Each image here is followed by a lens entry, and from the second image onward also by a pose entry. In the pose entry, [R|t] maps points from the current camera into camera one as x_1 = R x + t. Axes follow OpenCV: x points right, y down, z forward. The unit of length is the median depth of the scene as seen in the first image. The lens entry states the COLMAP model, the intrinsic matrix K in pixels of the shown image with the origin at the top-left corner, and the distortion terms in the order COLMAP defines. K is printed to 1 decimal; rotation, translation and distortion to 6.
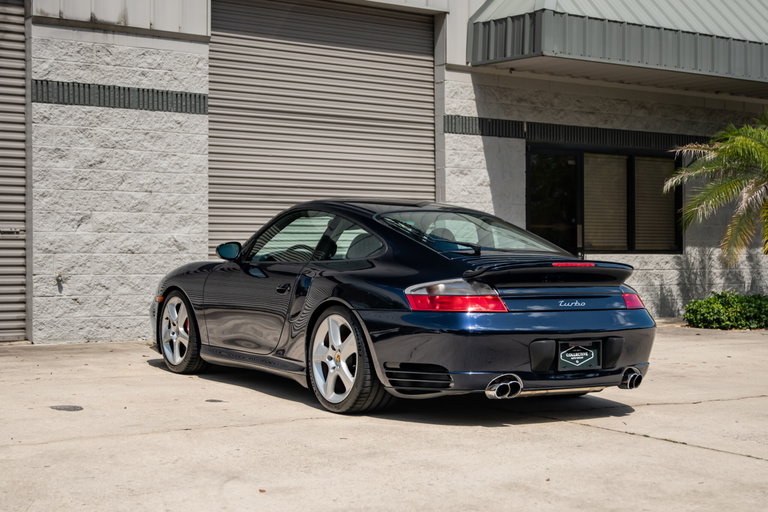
lens RADIAL K [[1183.7, 0, 383.8], [0, 1183.7, 252.5], [0, 0, 1]] dist [0.008561, 0.000000]
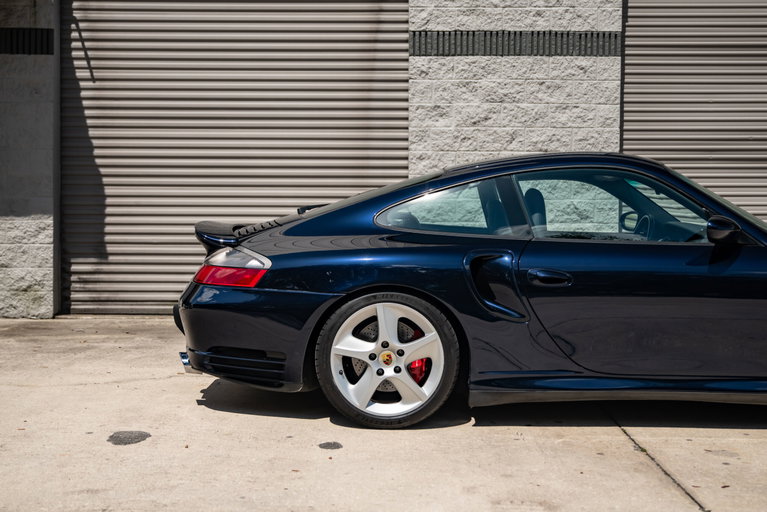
lens RADIAL K [[1018.2, 0, 390.3], [0, 1018.2, 246.7], [0, 0, 1]] dist [0.033891, 0.000000]
pose [[0.829744, 0.019016, -0.557820, 0.125541], [-0.001703, 0.999501, 0.031540, -0.004761], [0.558141, -0.025220, 0.829363, 0.320703]]
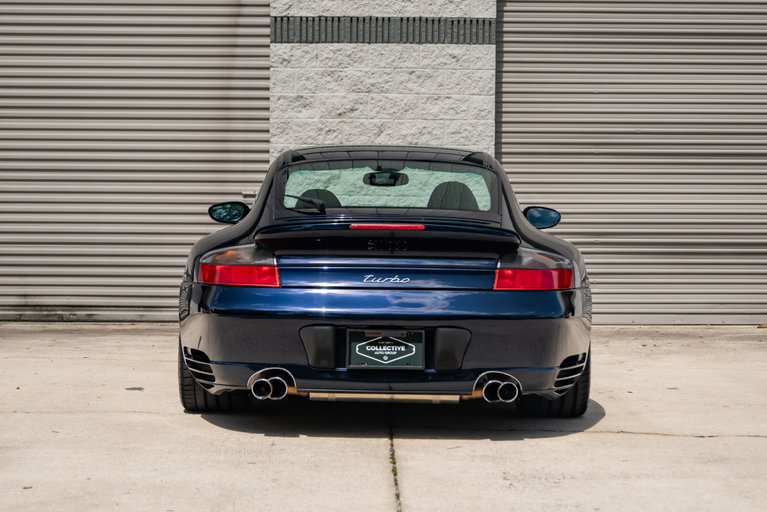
lens RADIAL K [[1558.1, 0, 380.1], [0, 1558.1, 211.8], [0, 0, 1]] dist [0.038559, 0.000000]
pose [[0.837264, -0.002766, -0.546792, 0.365433], [-0.003725, 0.999935, -0.010761, 0.006253], [0.546787, 0.011047, 0.837199, 0.098367]]
